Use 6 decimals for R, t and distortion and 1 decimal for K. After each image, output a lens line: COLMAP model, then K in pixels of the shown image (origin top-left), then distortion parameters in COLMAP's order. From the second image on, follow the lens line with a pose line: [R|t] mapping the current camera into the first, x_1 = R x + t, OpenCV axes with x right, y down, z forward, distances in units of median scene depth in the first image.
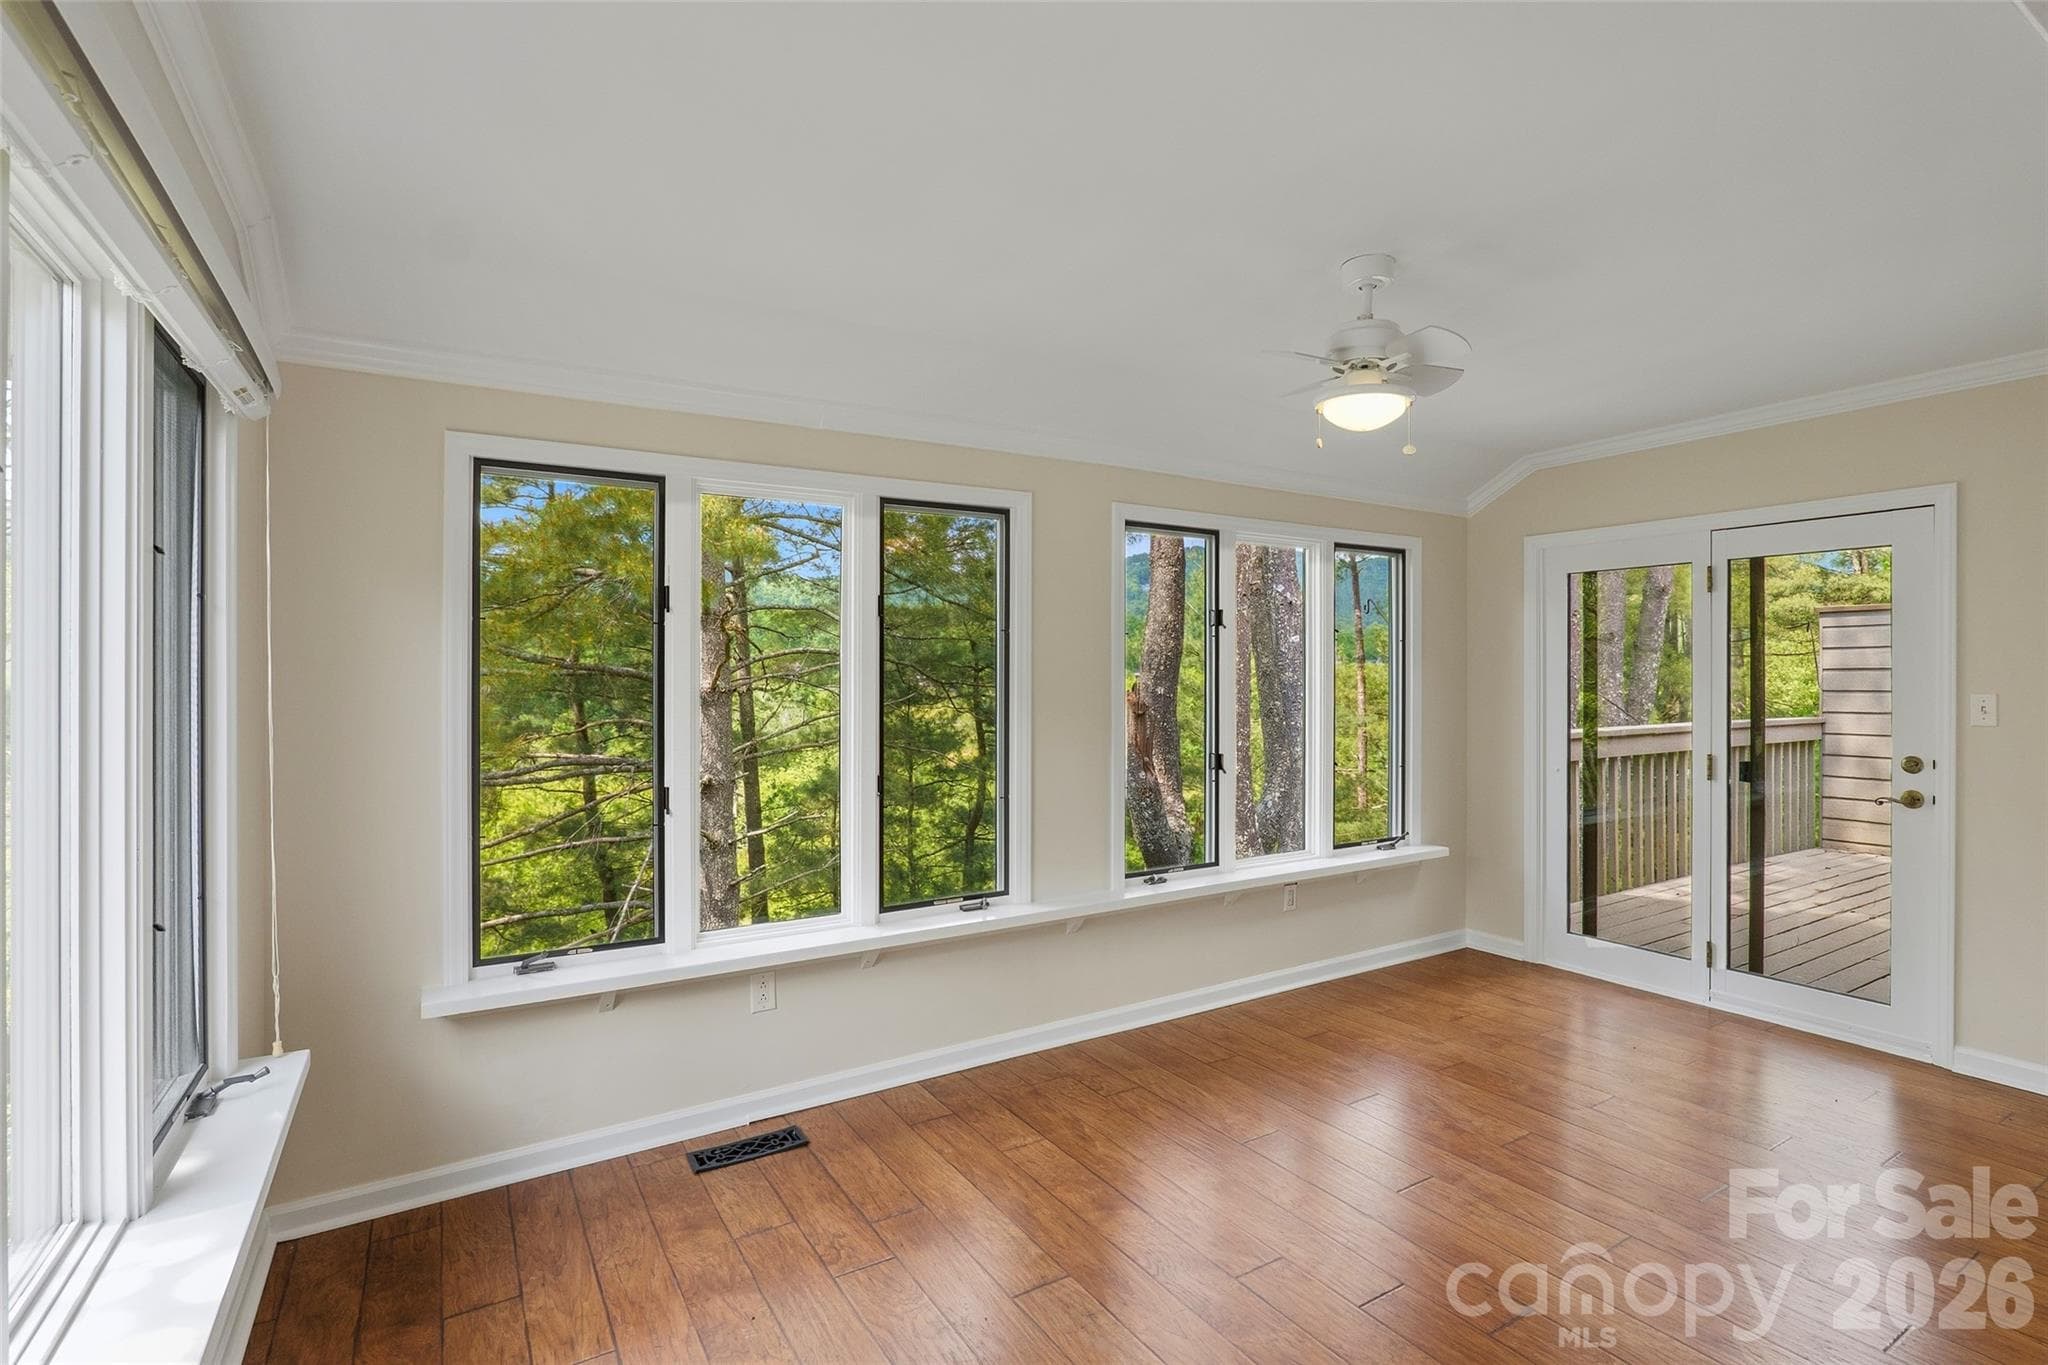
lens RADIAL K [[964.4, 0, 1032.5], [0, 964.4, 693.1], [0, 0, 1]] dist [-0.029133, 0.000595]
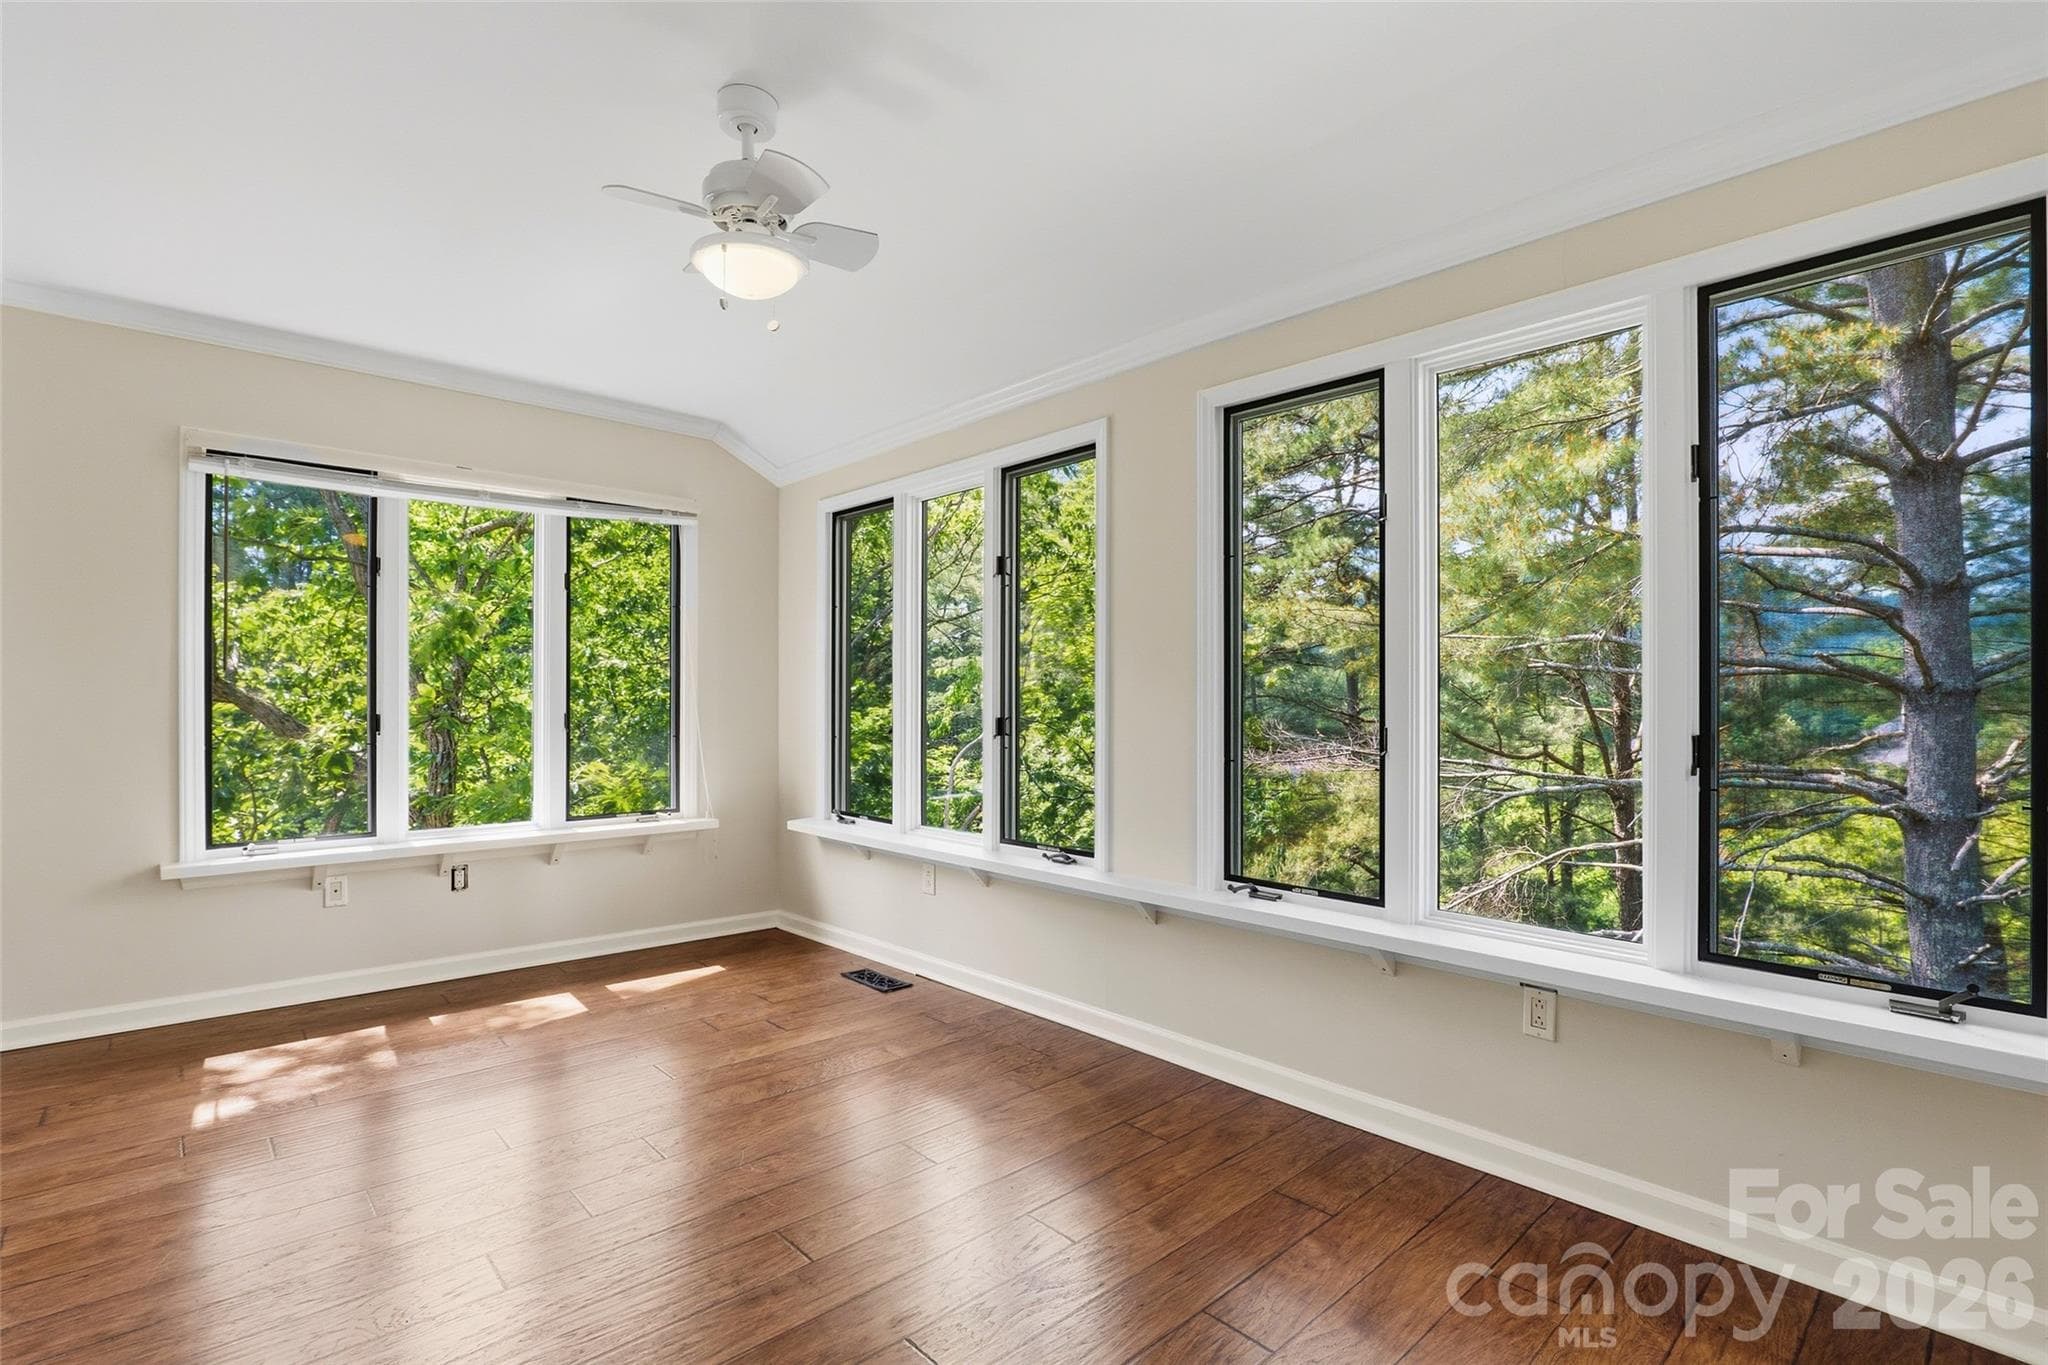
lens RADIAL K [[964.4, 0, 1024.5], [0, 964.4, 687.2], [0, 0, 1]] dist [-0.029133, 0.000595]
pose [[0.174208, 0.007483, -0.984681, 1.018086], [0.007970, 0.999928, 0.009009, 0.041733], [0.984677, -0.009417, 0.174135, 0.897580]]
